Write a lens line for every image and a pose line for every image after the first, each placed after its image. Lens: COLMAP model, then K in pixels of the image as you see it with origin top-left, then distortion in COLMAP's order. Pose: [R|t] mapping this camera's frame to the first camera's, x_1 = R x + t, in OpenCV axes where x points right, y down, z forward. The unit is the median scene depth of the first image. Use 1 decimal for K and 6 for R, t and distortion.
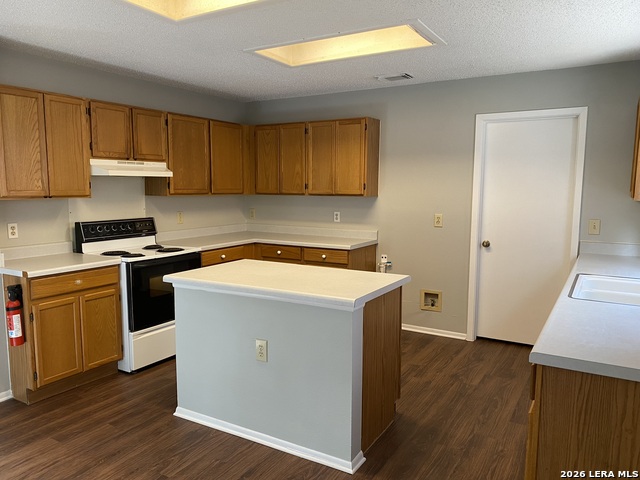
lens RADIAL K [[484.6, 0, 319.8], [0, 484.6, 248.5], [0, 0, 1]] dist [0.008359, -0.006128]
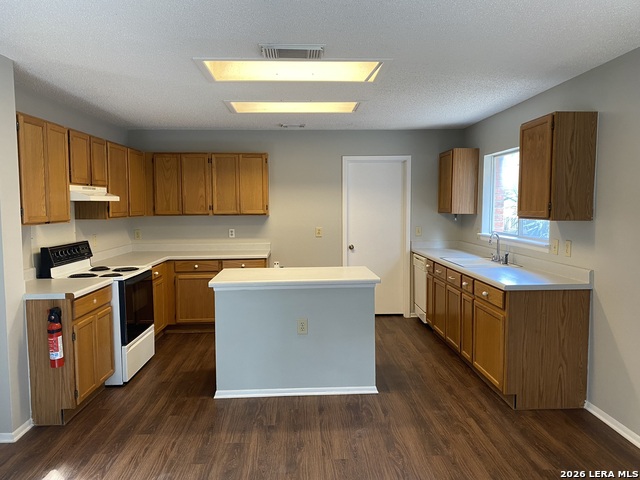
lens RADIAL K [[491.3, 0, 322.2], [0, 491.3, 240.1], [0, 0, 1]] dist [0.001363, -0.010813]
pose [[0.833228, -0.050346, 0.550633, -0.567277], [0.079970, 0.996348, -0.029912, 0.006650], [-0.547116, 0.068957, 0.834212, -0.150859]]
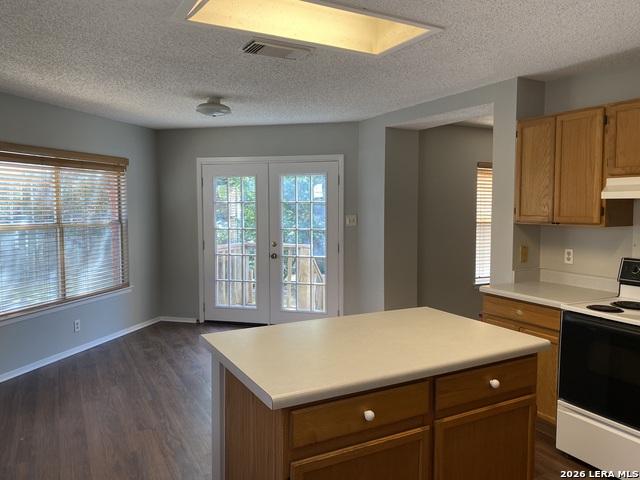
lens RADIAL K [[491.3, 0, 322.2], [0, 491.3, 240.1], [0, 0, 1]] dist [0.001363, -0.010813]
pose [[-0.507373, 0.056225, -0.859890, 0.435241], [-0.111726, 0.985154, 0.130339, -0.128567], [0.854453, 0.162203, -0.493559, 0.947769]]
